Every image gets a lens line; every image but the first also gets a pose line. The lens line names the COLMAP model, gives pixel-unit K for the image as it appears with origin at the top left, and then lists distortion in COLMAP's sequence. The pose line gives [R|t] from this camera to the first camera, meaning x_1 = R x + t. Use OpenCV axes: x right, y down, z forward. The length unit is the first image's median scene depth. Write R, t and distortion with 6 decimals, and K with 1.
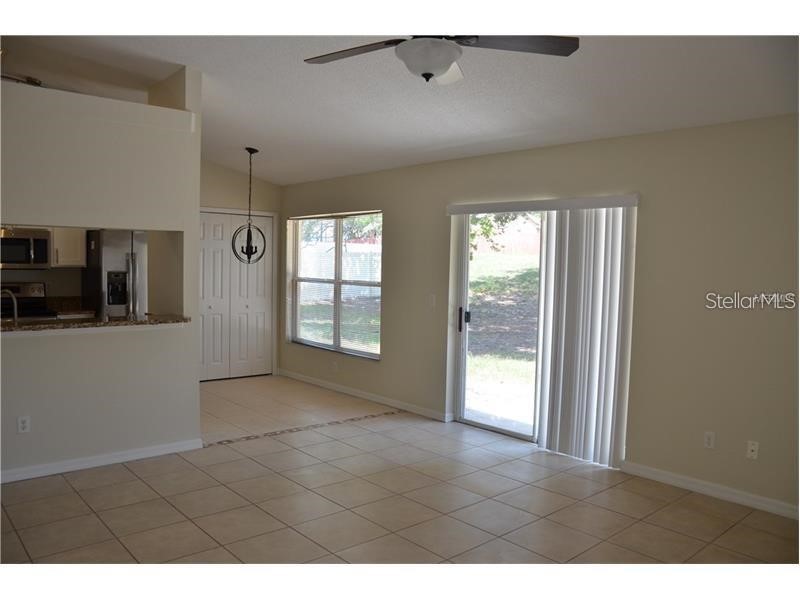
lens RADIAL K [[622.0, 0, 391.7], [0, 622.0, 315.1], [0, 0, 1]] dist [-0.114175, 0.034079]
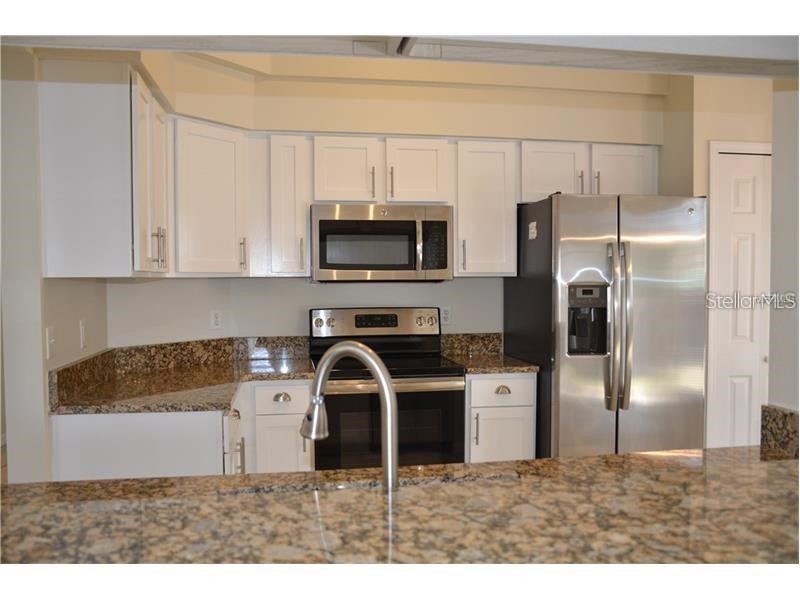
lens RADIAL K [[693.4, 0, 399.5], [0, 693.4, 303.2], [0, 0, 1]] dist [-0.058828, -0.005953]
pose [[0.856345, -0.011415, -0.516279, -0.303511], [-0.019158, 0.998365, -0.053853, -0.025074], [0.516049, 0.056007, 0.854726, 0.476986]]
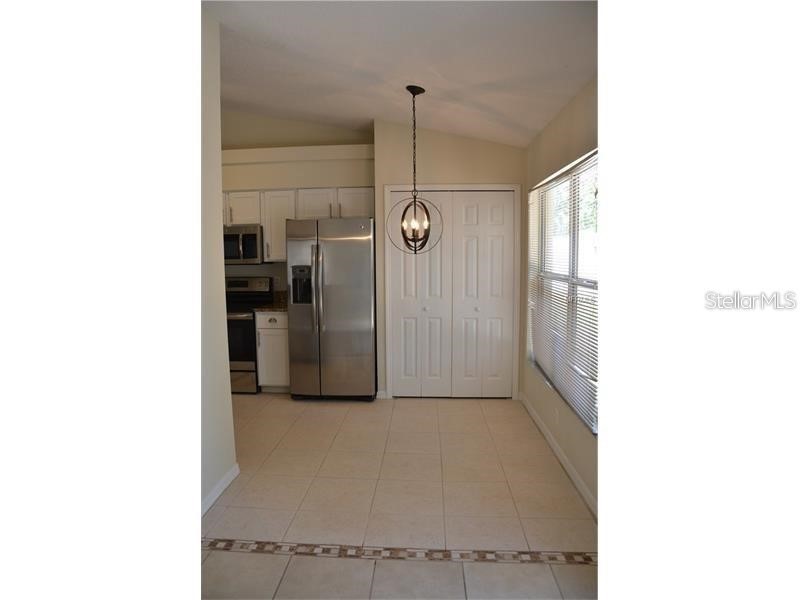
lens RADIAL K [[465.3, 0, 392.7], [0, 465.3, 295.1], [0, 0, 1]] dist [-0.094321, 0.002969]
pose [[0.705292, 0.035591, -0.708023, 0.124536], [-0.033865, 0.999290, 0.016498, -0.044965], [0.708107, 0.012341, 0.705997, 0.615603]]
